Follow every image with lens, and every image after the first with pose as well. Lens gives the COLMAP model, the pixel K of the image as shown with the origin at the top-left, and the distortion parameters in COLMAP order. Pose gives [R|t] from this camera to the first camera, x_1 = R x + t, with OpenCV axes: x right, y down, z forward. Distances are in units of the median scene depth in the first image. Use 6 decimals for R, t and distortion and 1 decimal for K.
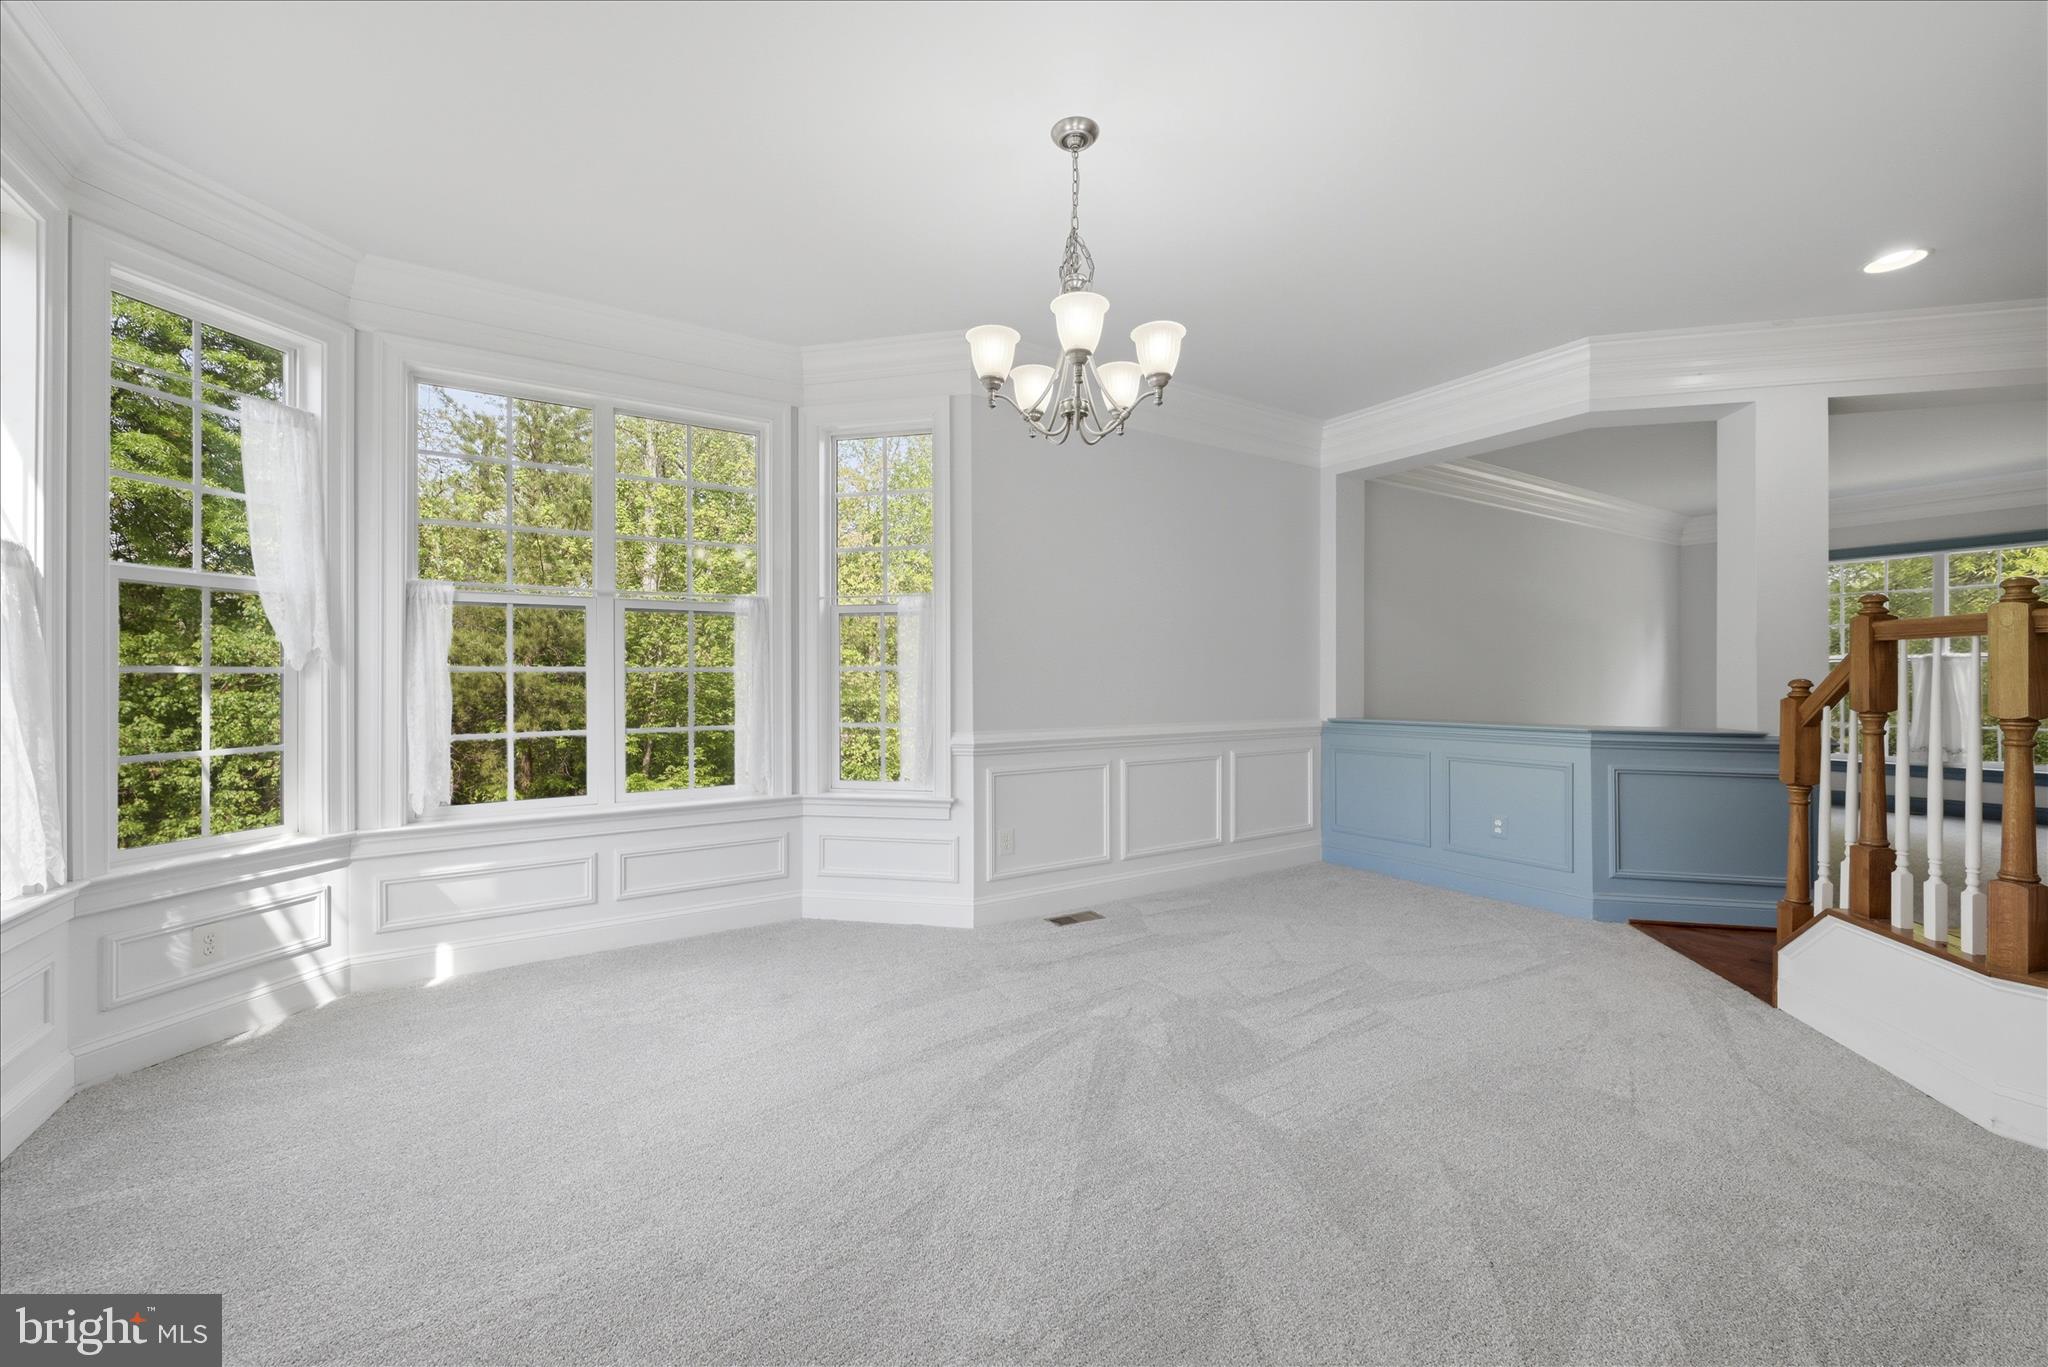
lens RADIAL K [[805.3, 0, 1030.6], [0, 805.3, 678.7], [0, 0, 1]] dist [0.001852, 0.000693]
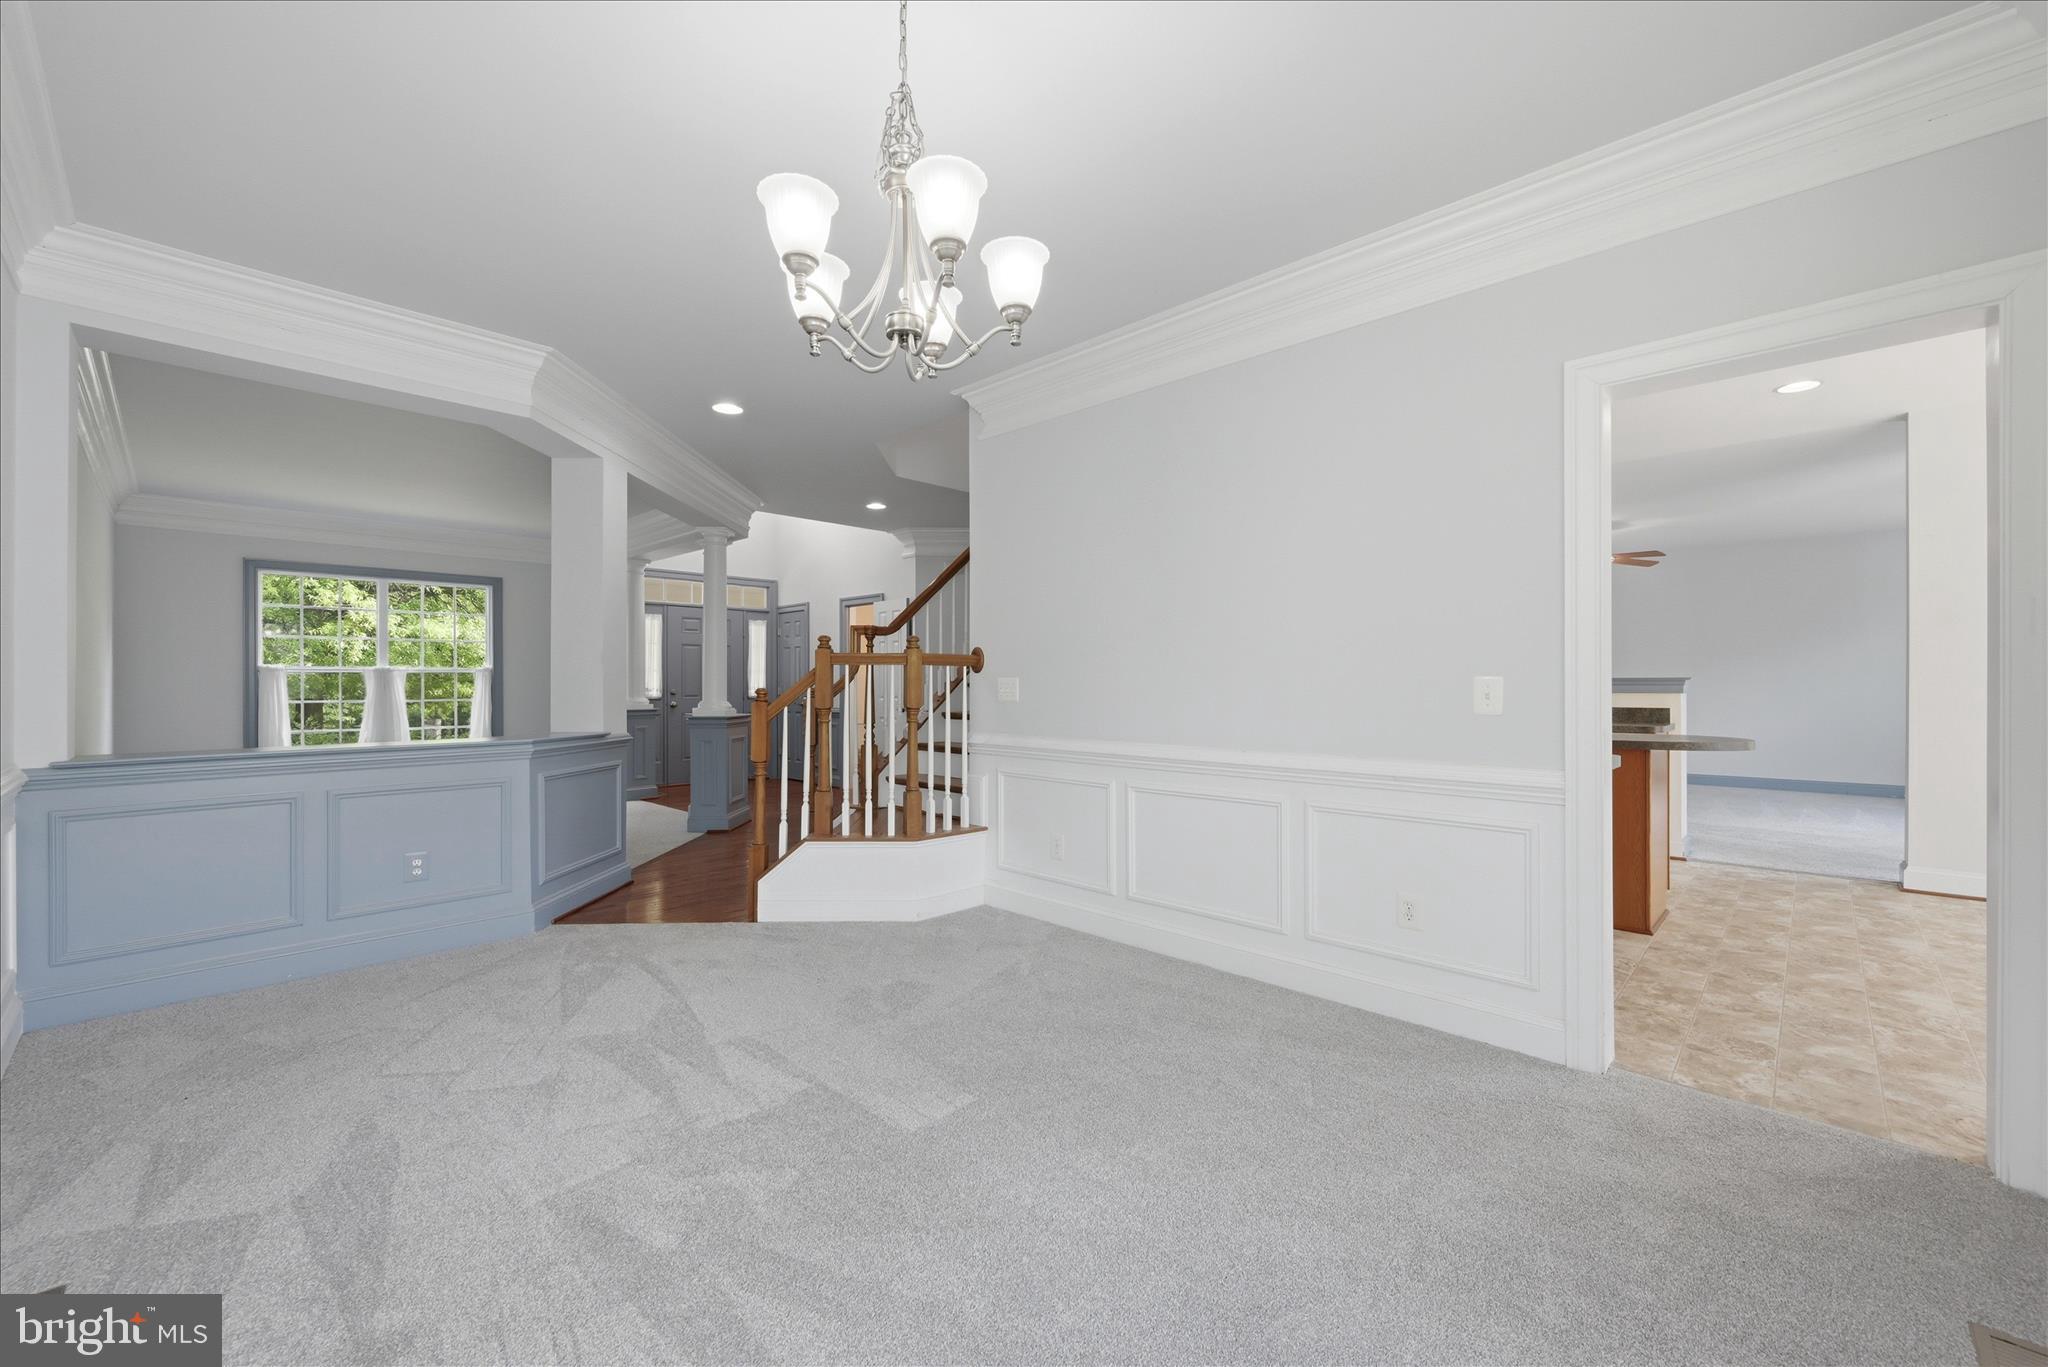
lens RADIAL K [[805.3, 0, 1040.1], [0, 805.3, 680.0], [0, 0, 1]] dist [0.001852, 0.000693]
pose [[-0.235375, 0.015939, 0.971774, -0.502555], [0.001283, 0.999870, -0.016089, 0.007659], [-0.971904, -0.002540, -0.235364, 0.767005]]
